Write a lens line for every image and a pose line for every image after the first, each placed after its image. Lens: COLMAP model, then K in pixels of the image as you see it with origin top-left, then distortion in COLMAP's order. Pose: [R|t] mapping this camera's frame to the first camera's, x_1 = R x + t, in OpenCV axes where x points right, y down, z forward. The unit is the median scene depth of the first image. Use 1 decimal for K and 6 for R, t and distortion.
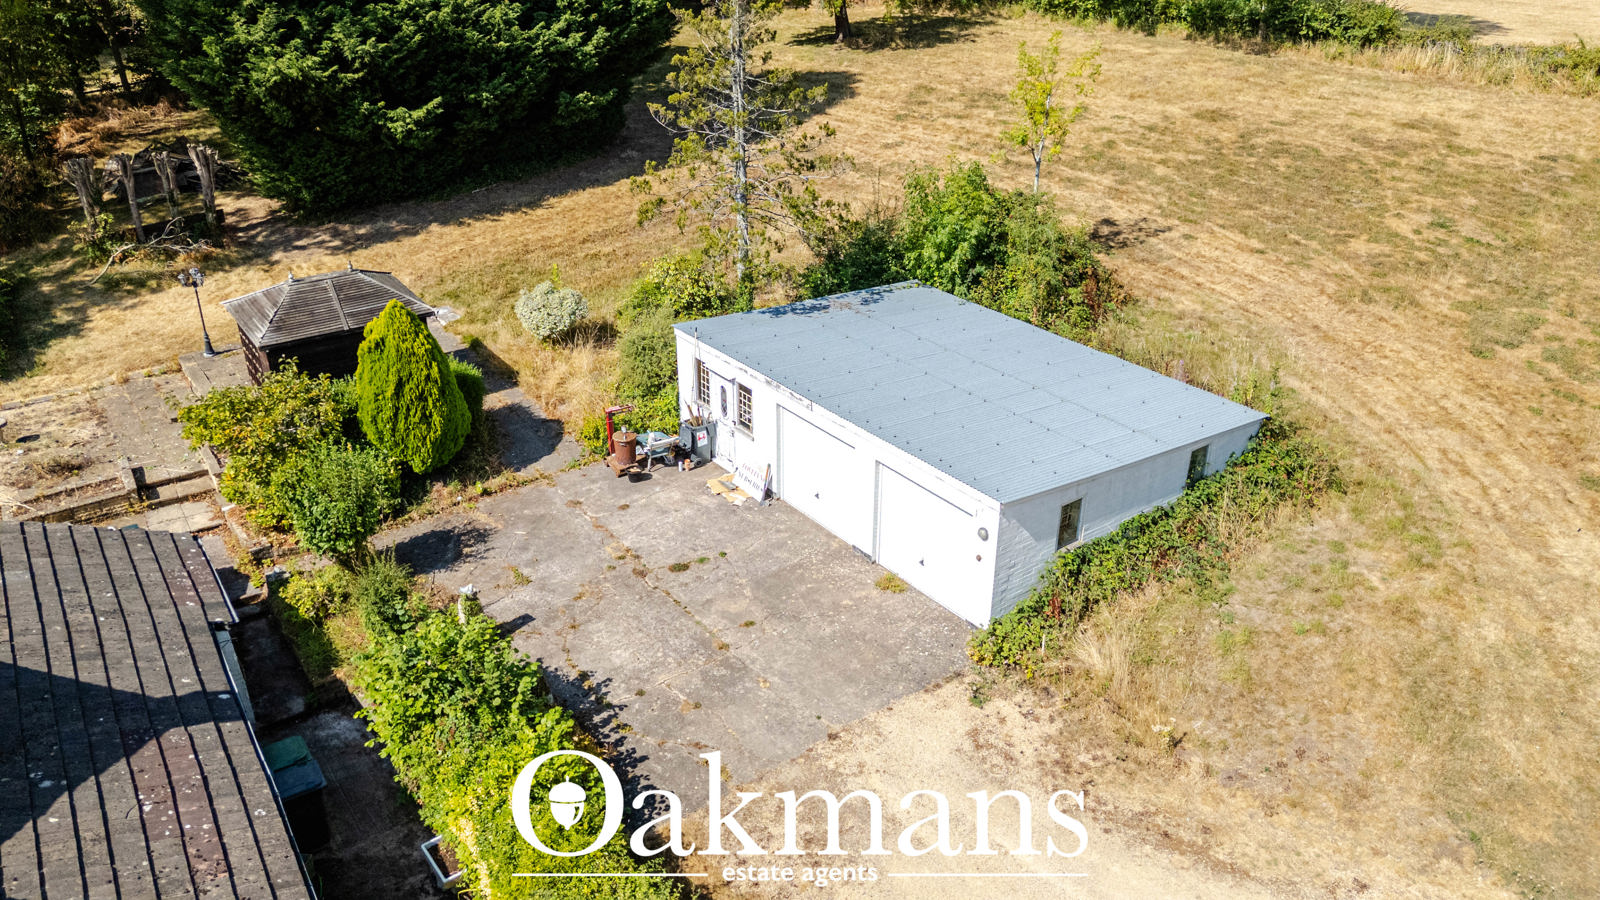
lens RADIAL K [[1175.0, 0, 813.9], [0, 1175.0, 444.0], [0, 0, 1]] dist [0.086474, -0.094887]
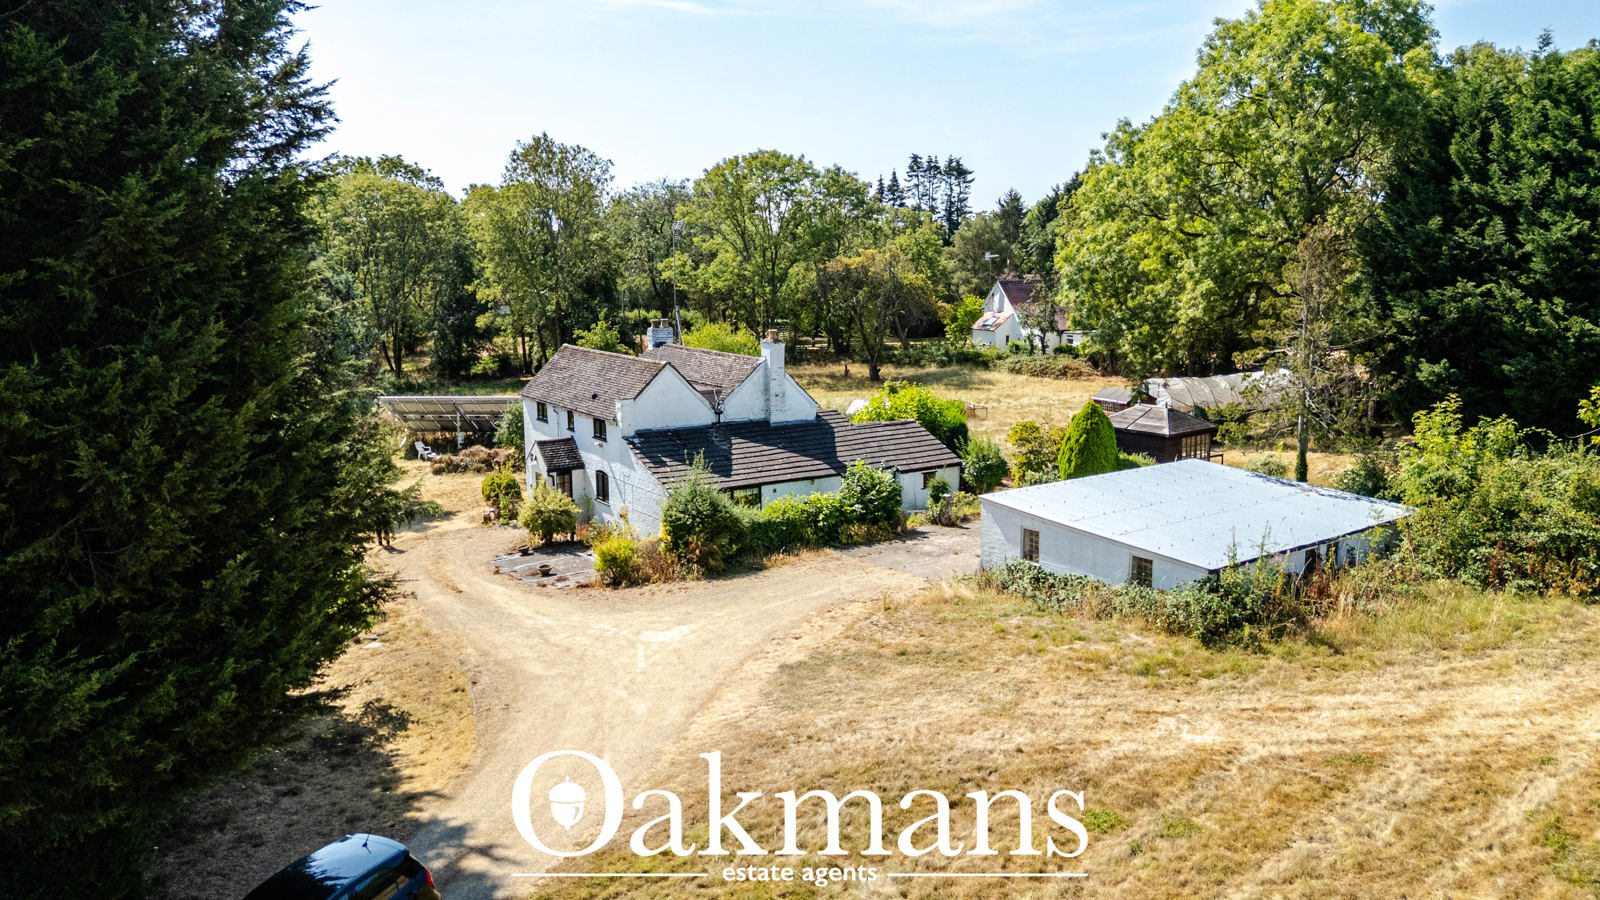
lens RADIAL K [[1175.0, 0, 813.9], [0, 1175.0, 444.0], [0, 0, 1]] dist [0.086474, -0.094887]
pose [[0.034469, 0.181747, -0.982741, 1.047363], [-0.444205, 0.883643, 0.147840, -0.099586], [0.895262, 0.431443, 0.111191, 0.288824]]
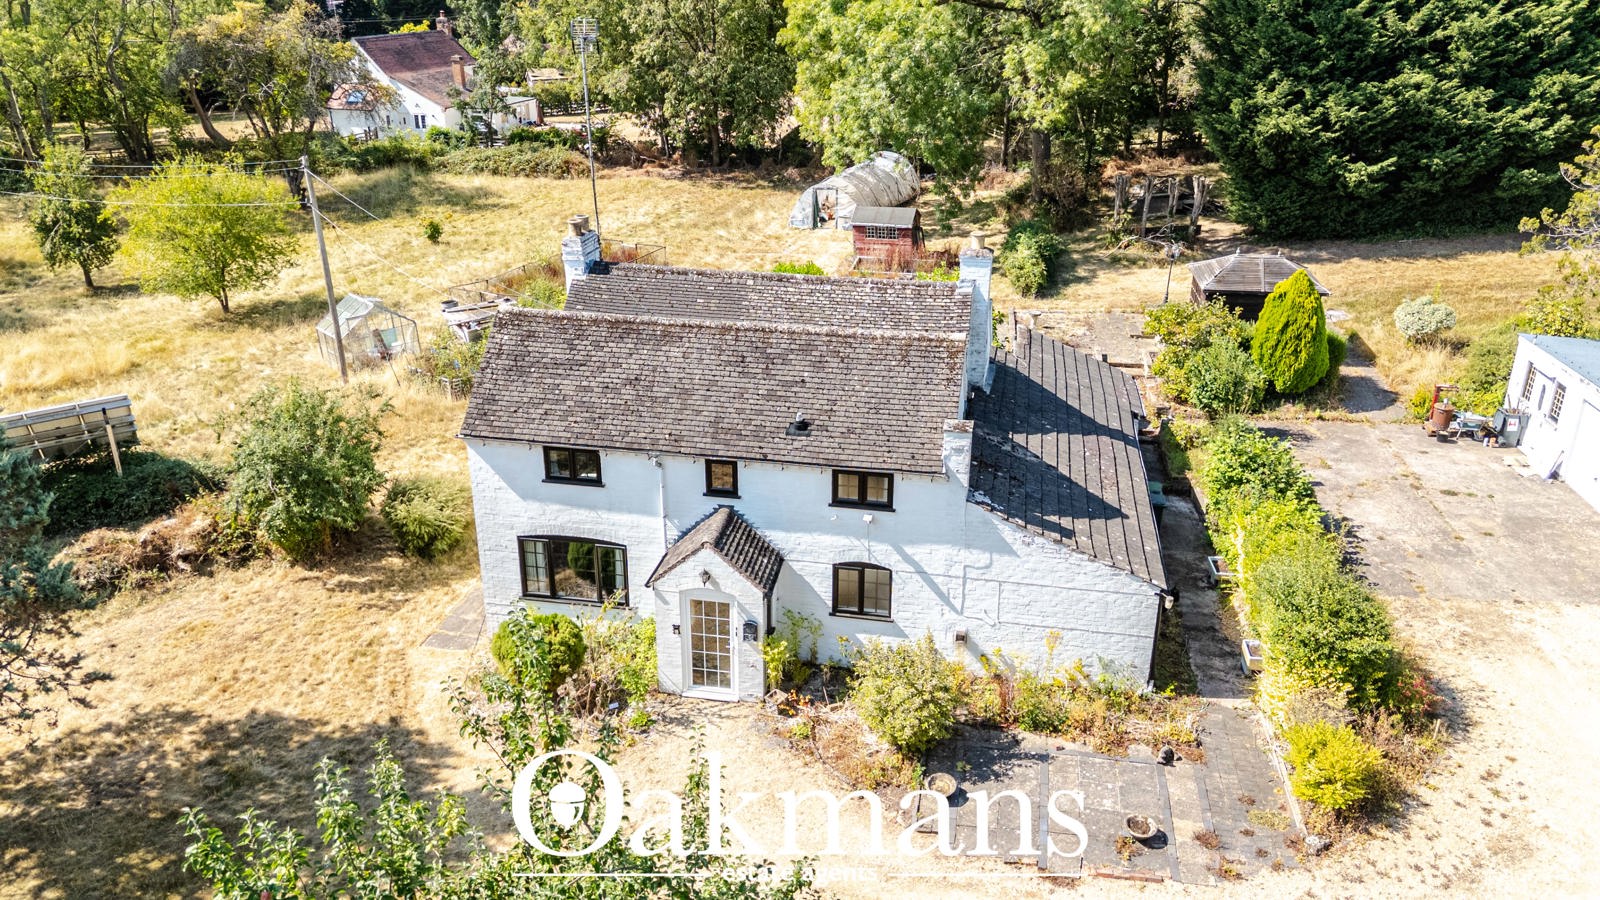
lens RADIAL K [[1175.0, 0, 813.9], [0, 1175.0, 444.0], [0, 0, 1]] dist [0.086474, -0.094887]
pose [[0.717329, 0.260410, -0.646240, 0.145560], [-0.311450, 0.949545, 0.036919, 0.146619], [0.623248, 0.174788, 0.762241, -0.300475]]
